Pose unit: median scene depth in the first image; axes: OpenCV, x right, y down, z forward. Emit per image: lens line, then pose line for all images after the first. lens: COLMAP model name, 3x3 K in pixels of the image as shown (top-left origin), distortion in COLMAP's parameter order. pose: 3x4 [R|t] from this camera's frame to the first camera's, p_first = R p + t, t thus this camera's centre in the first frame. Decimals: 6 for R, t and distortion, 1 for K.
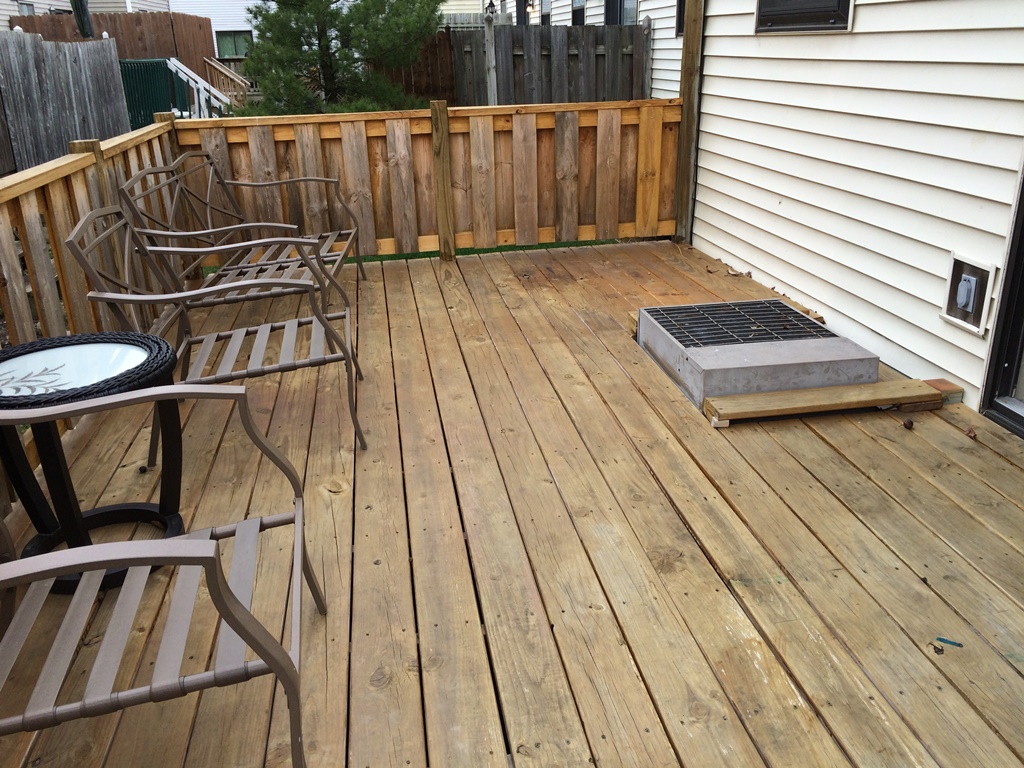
lens RADIAL K [[877.2, 0, 513.5], [0, 877.2, 383.8], [0, 0, 1]] dist [0.066903, -0.088842]
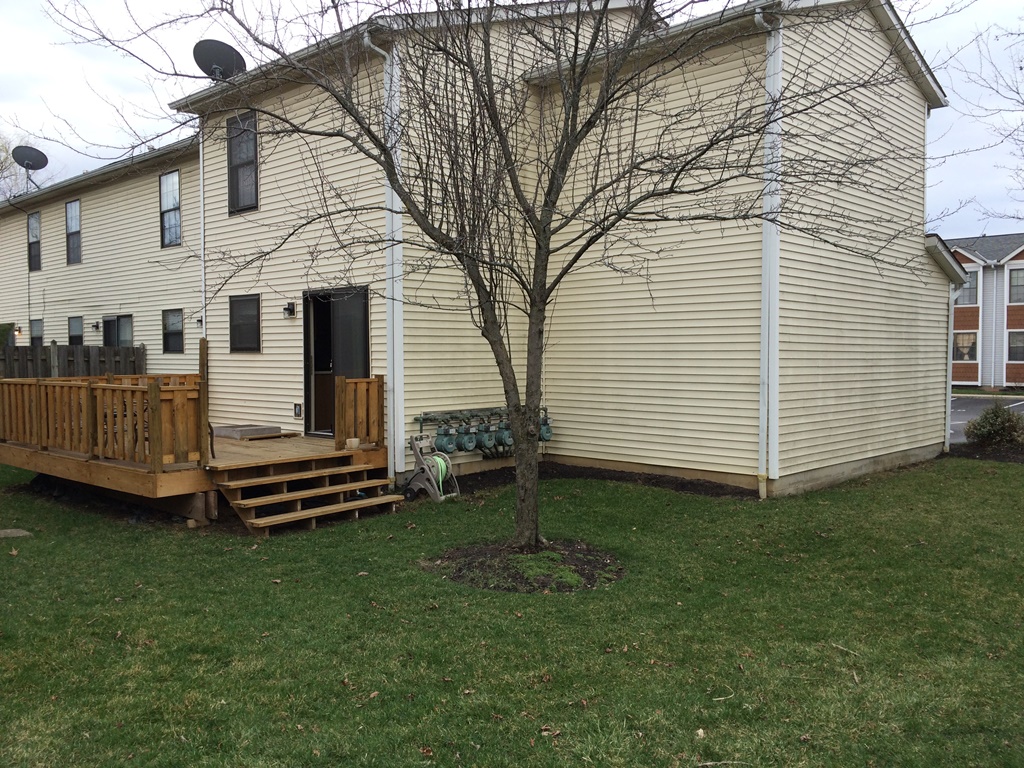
lens RADIAL K [[877.2, 0, 512.3], [0, 877.2, 385.1], [0, 0, 1]] dist [0.066903, -0.088842]
pose [[0.788531, 0.003411, 0.614985, -0.893808], [0.203498, 0.942206, -0.266151, 0.778878], [-0.580350, 0.335017, 0.742265, -1.942119]]
